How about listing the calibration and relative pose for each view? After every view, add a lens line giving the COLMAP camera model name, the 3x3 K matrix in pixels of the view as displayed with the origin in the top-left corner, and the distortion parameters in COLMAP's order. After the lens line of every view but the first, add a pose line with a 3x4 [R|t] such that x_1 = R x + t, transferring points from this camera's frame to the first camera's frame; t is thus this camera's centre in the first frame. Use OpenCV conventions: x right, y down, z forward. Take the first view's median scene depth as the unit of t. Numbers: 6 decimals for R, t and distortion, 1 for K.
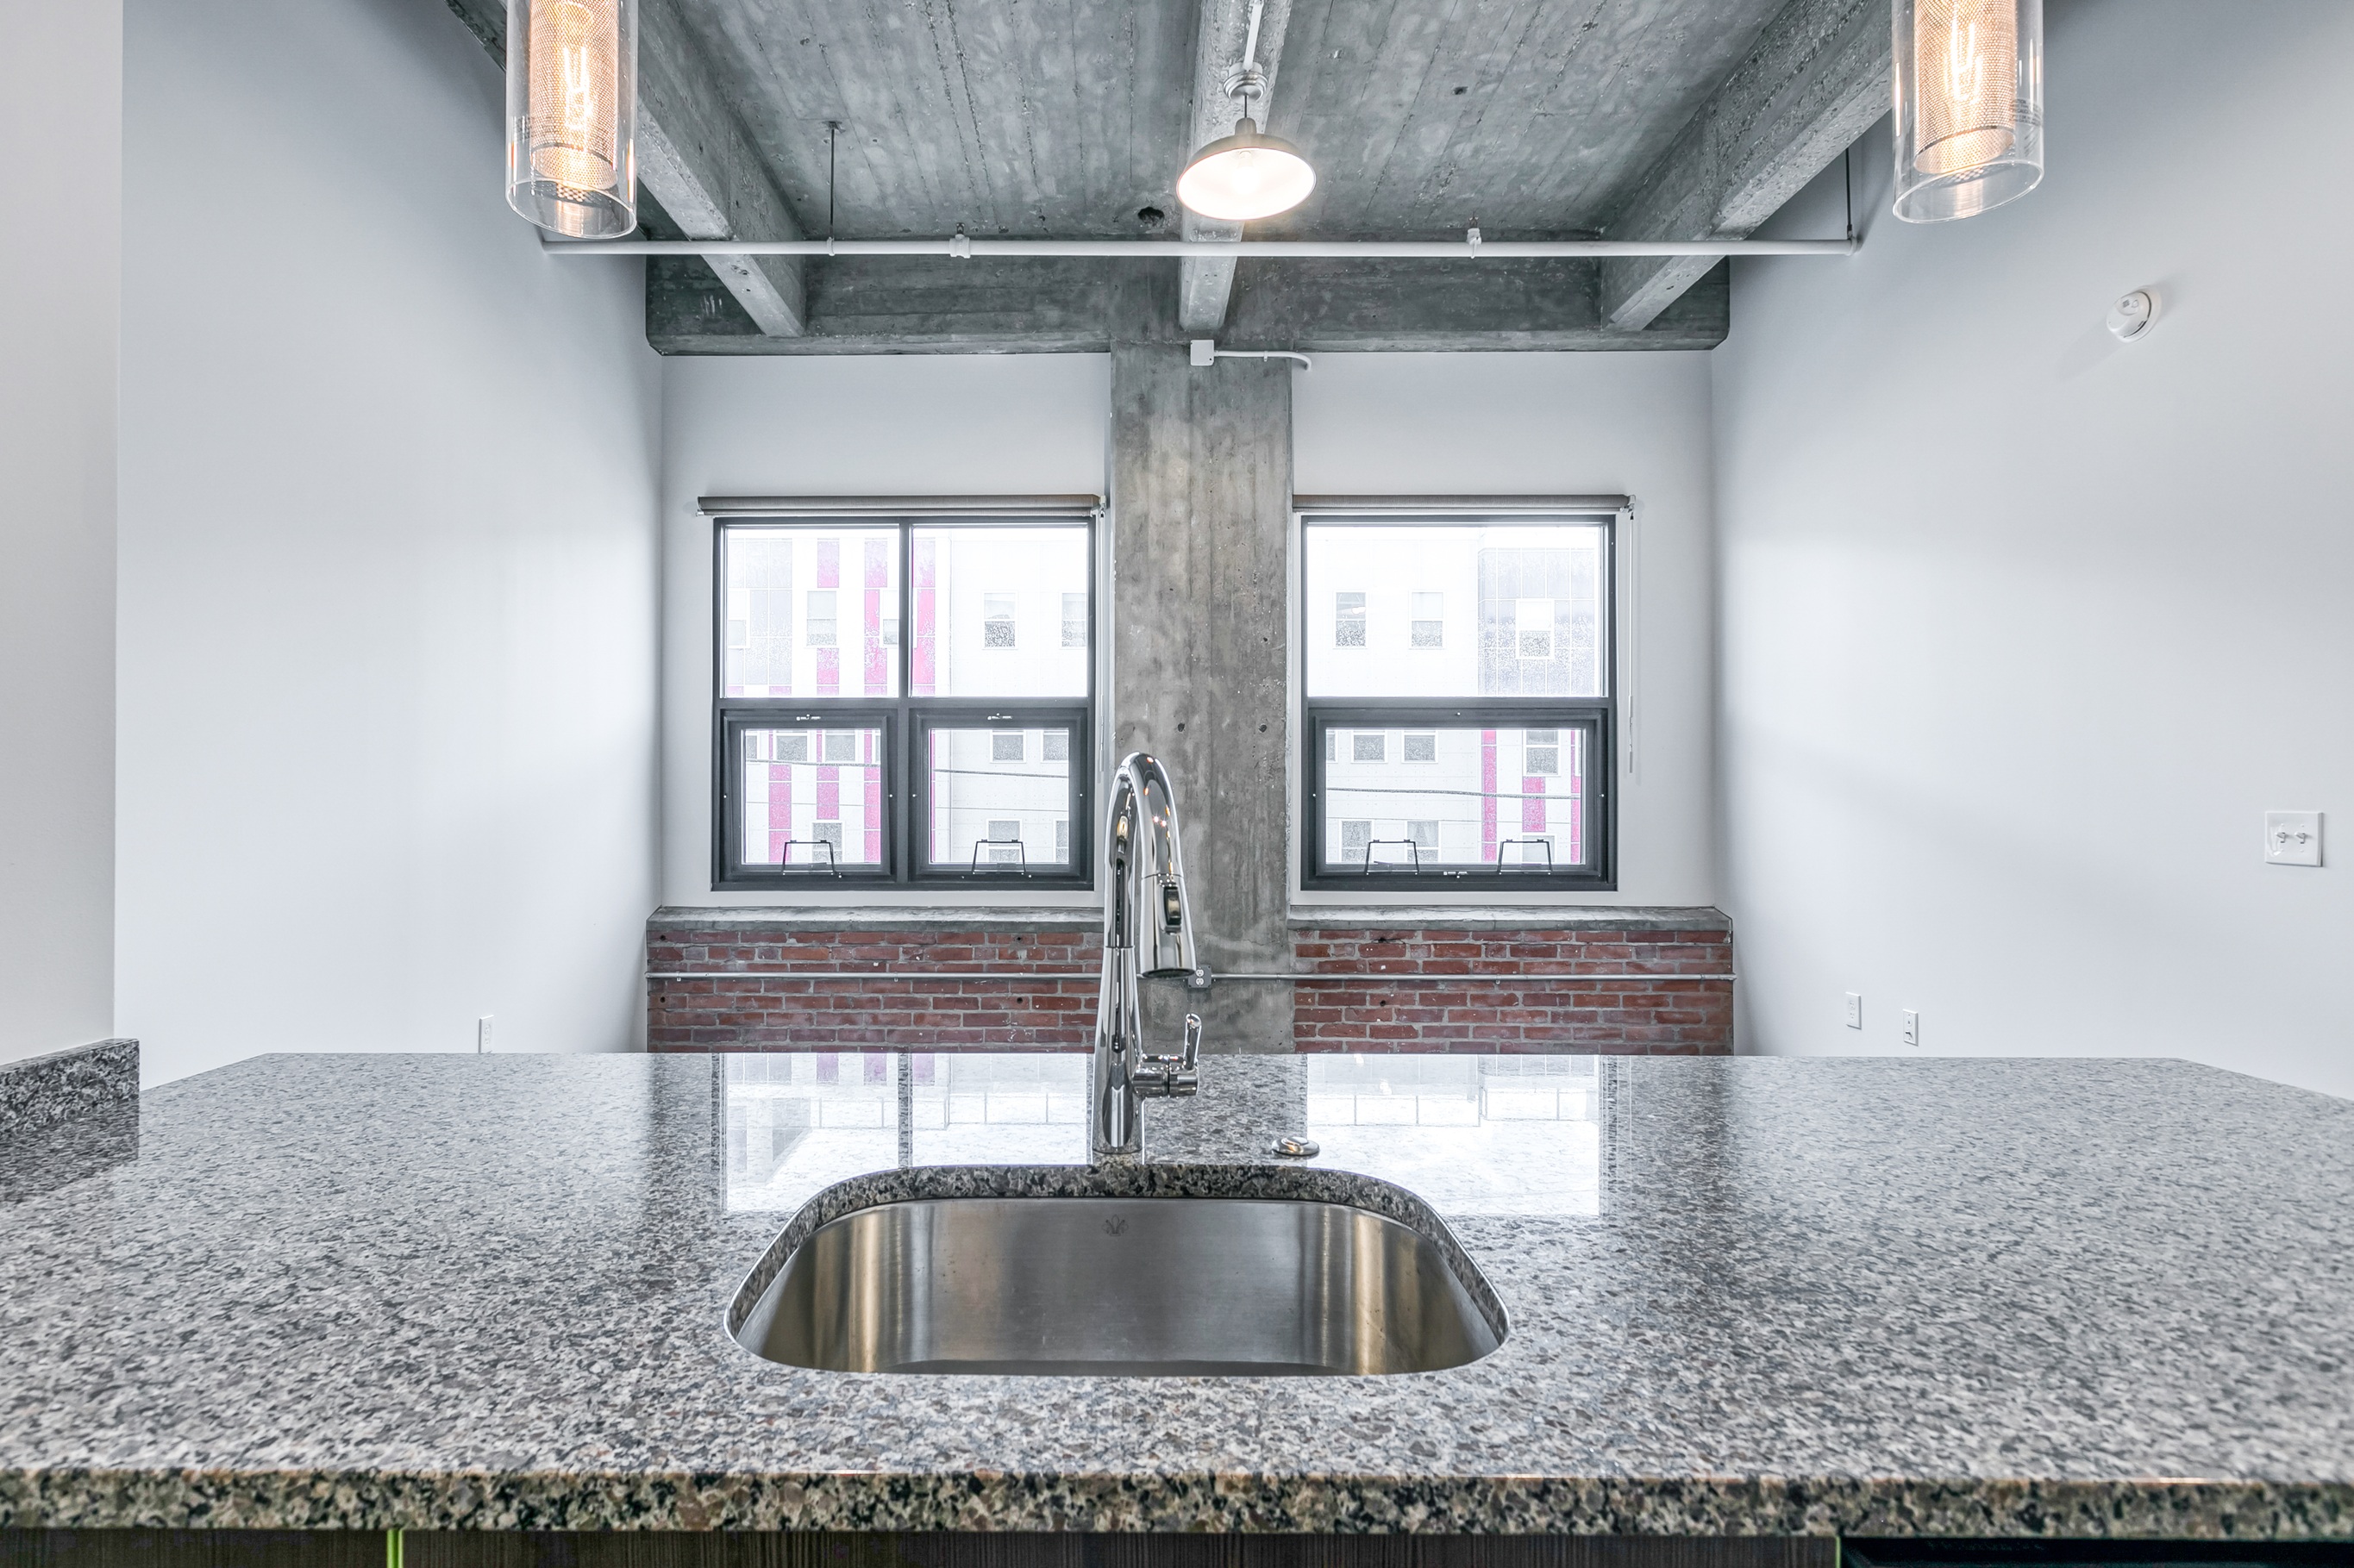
lens RADIAL K [[1156.9, 0, 1107.9], [0, 1156.9, 789.4], [0, 0, 1]] dist [0.001555, 0.000124]
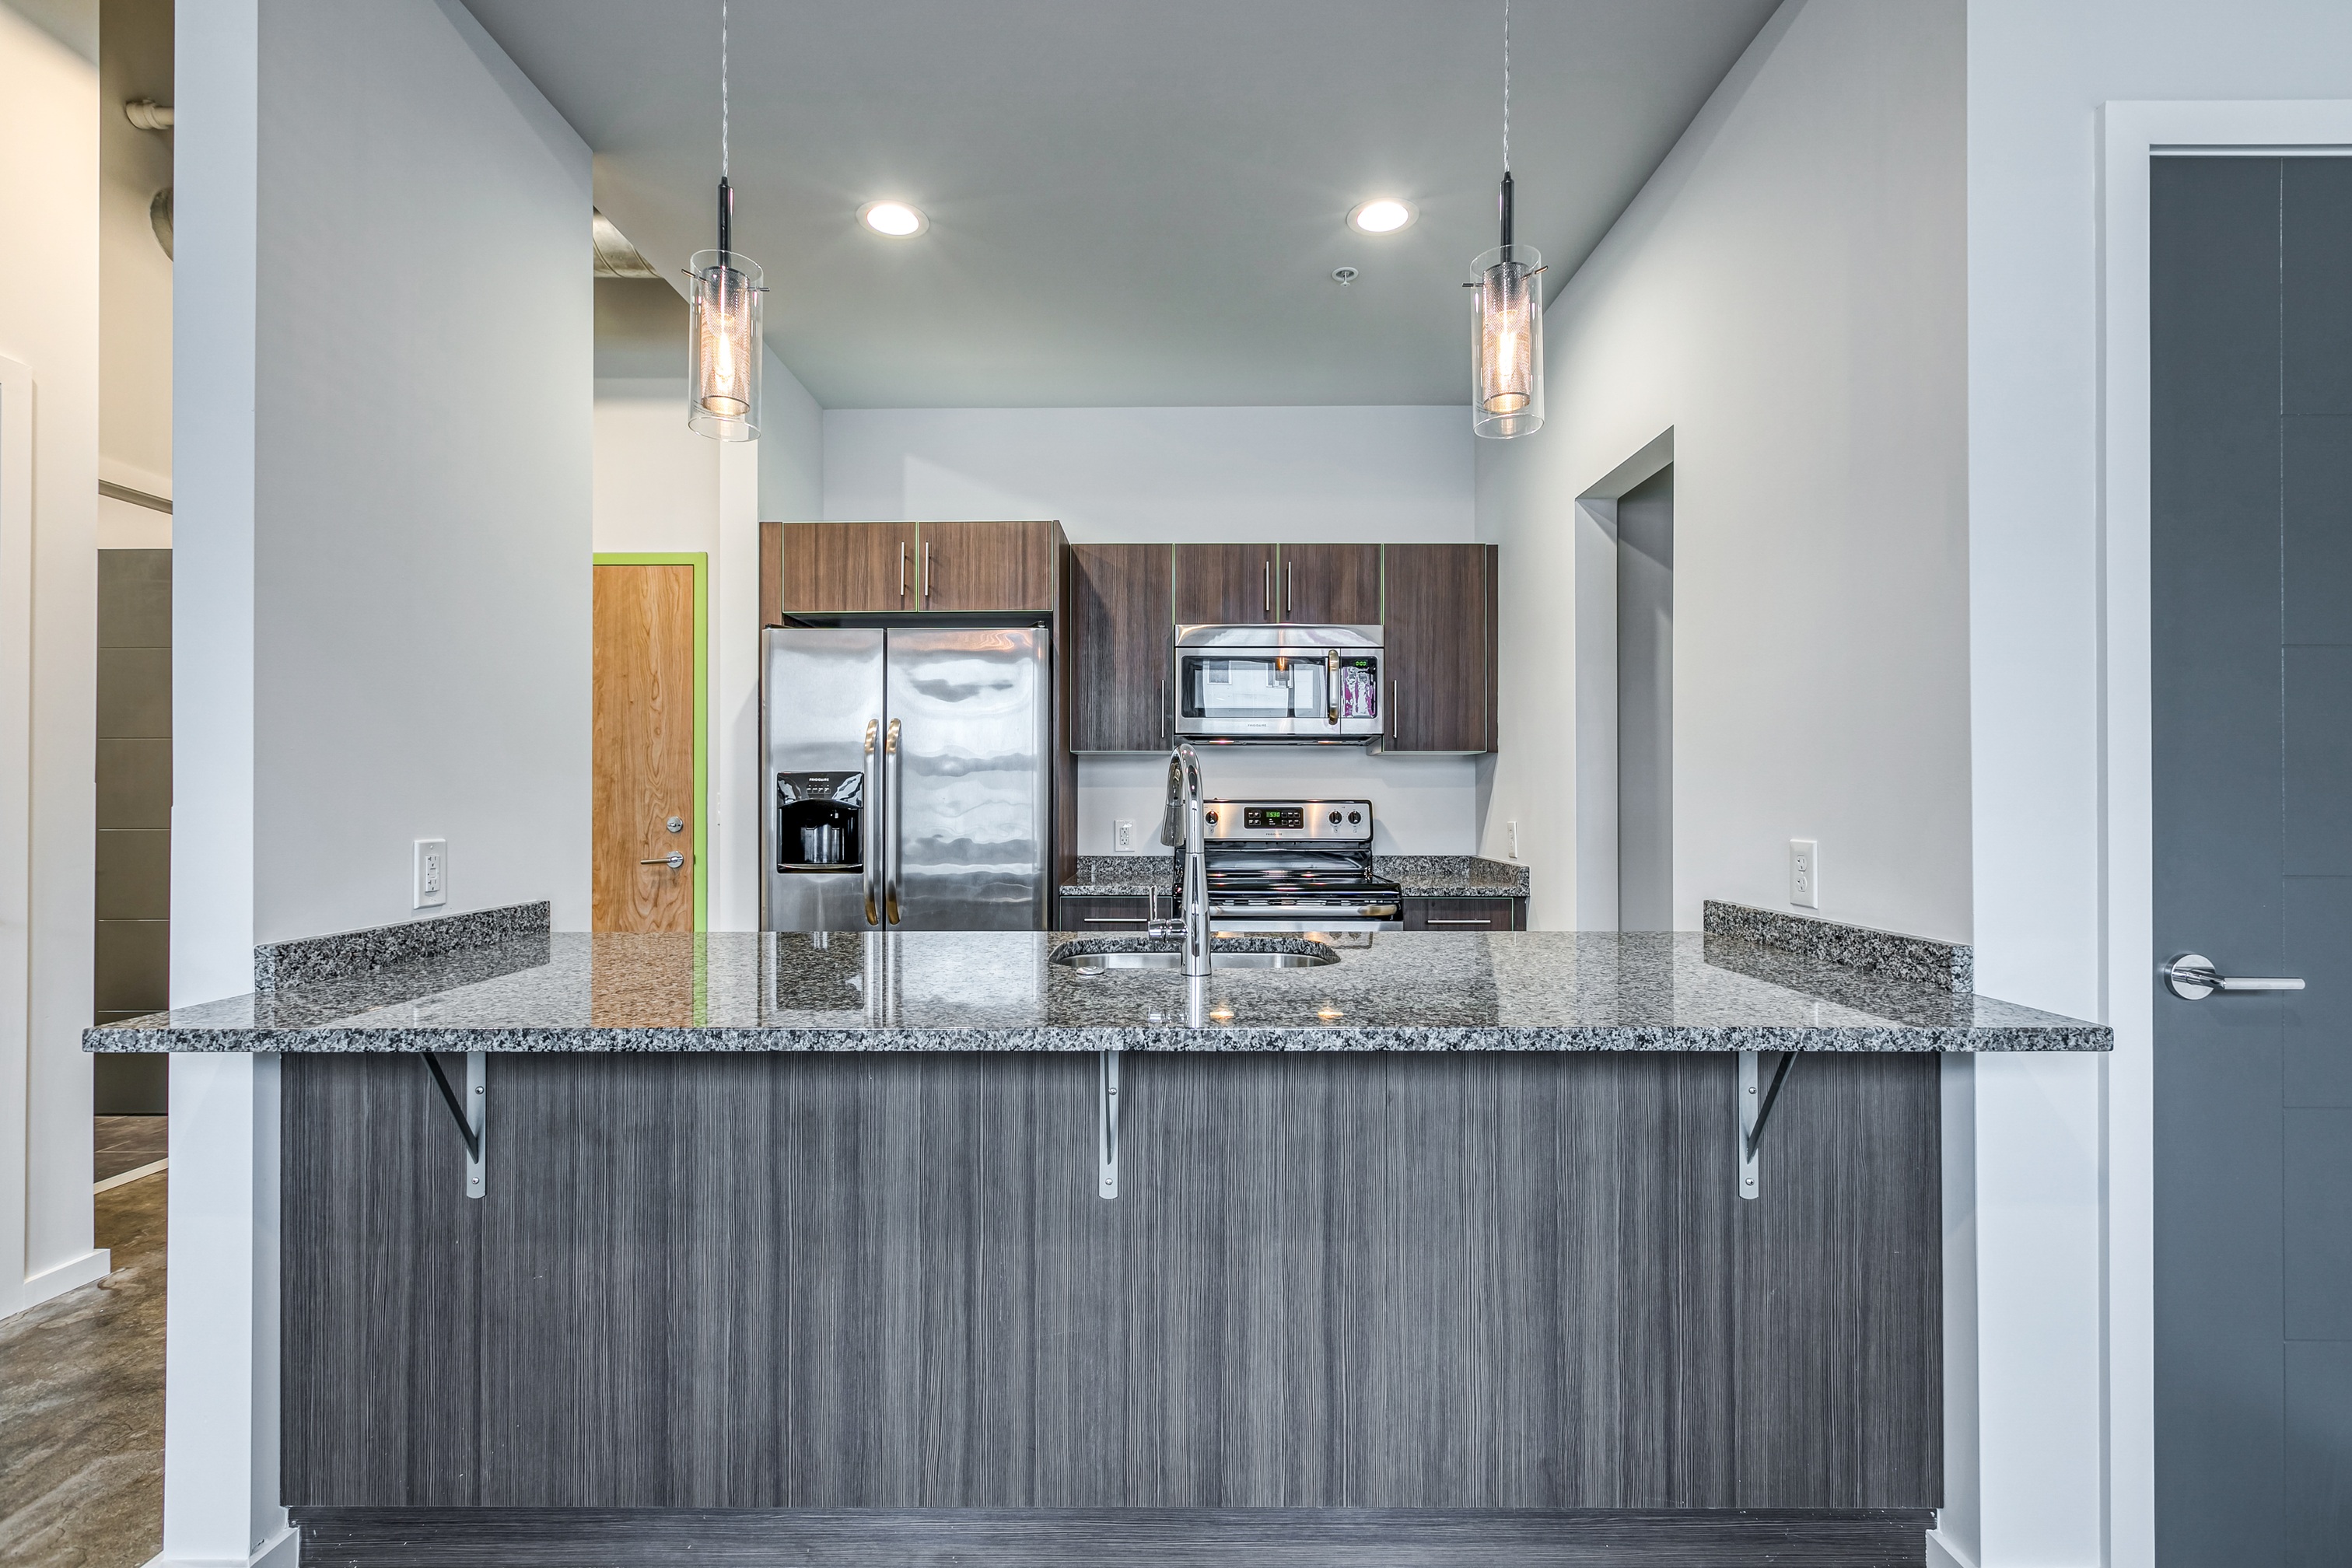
lens RADIAL K [[1070.1, 0, 1175.4], [0, 1070.1, 791.4], [0, 0, 1]] dist [0.003947, -0.000138]
pose [[-0.999945, 0.000335, -0.010449, 0.010466], [0.000471, 0.999915, -0.013067, 0.014353], [0.010444, -0.013071, -0.999860, 0.543567]]
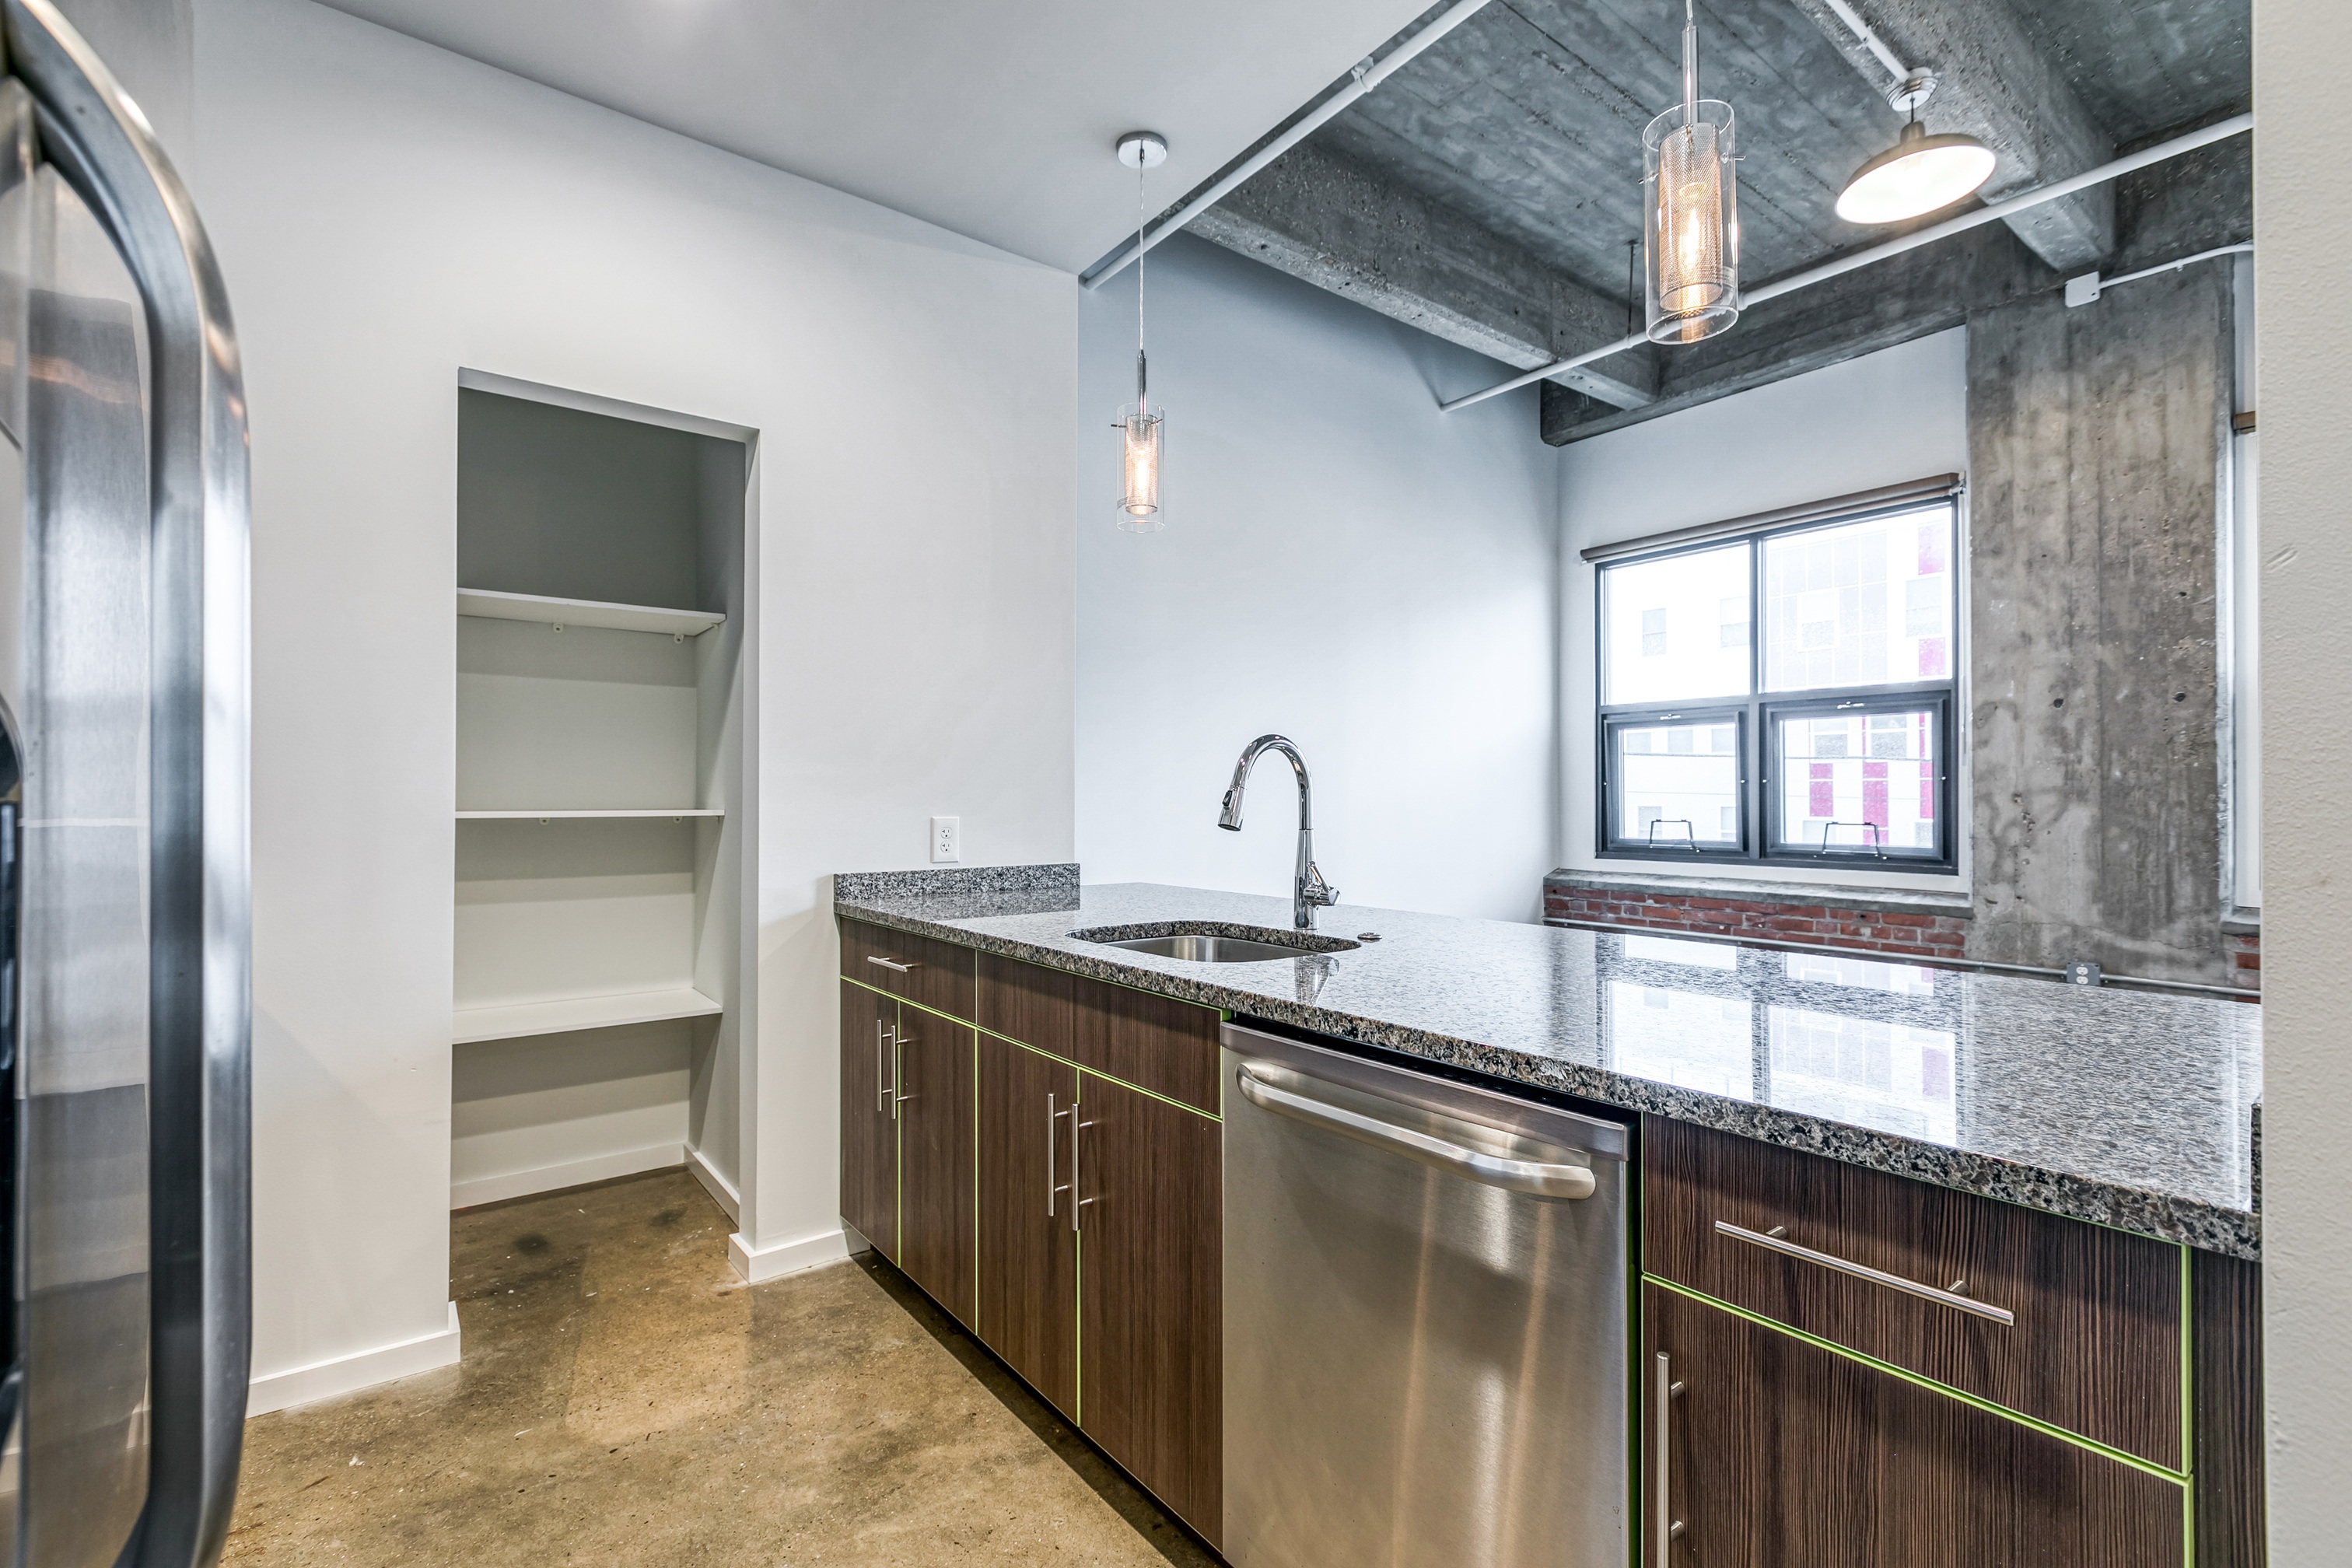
lens RADIAL K [[1042.4, 0, 1179.6], [0, 1042.4, 786.4], [0, 0, 1]] dist [0.003235, -0.000978]
pose [[0.619674, -0.009099, -0.784806, 0.281843], [0.005460, 0.999959, -0.007283, 0.015253], [0.784840, 0.000228, 0.619698, -0.067040]]
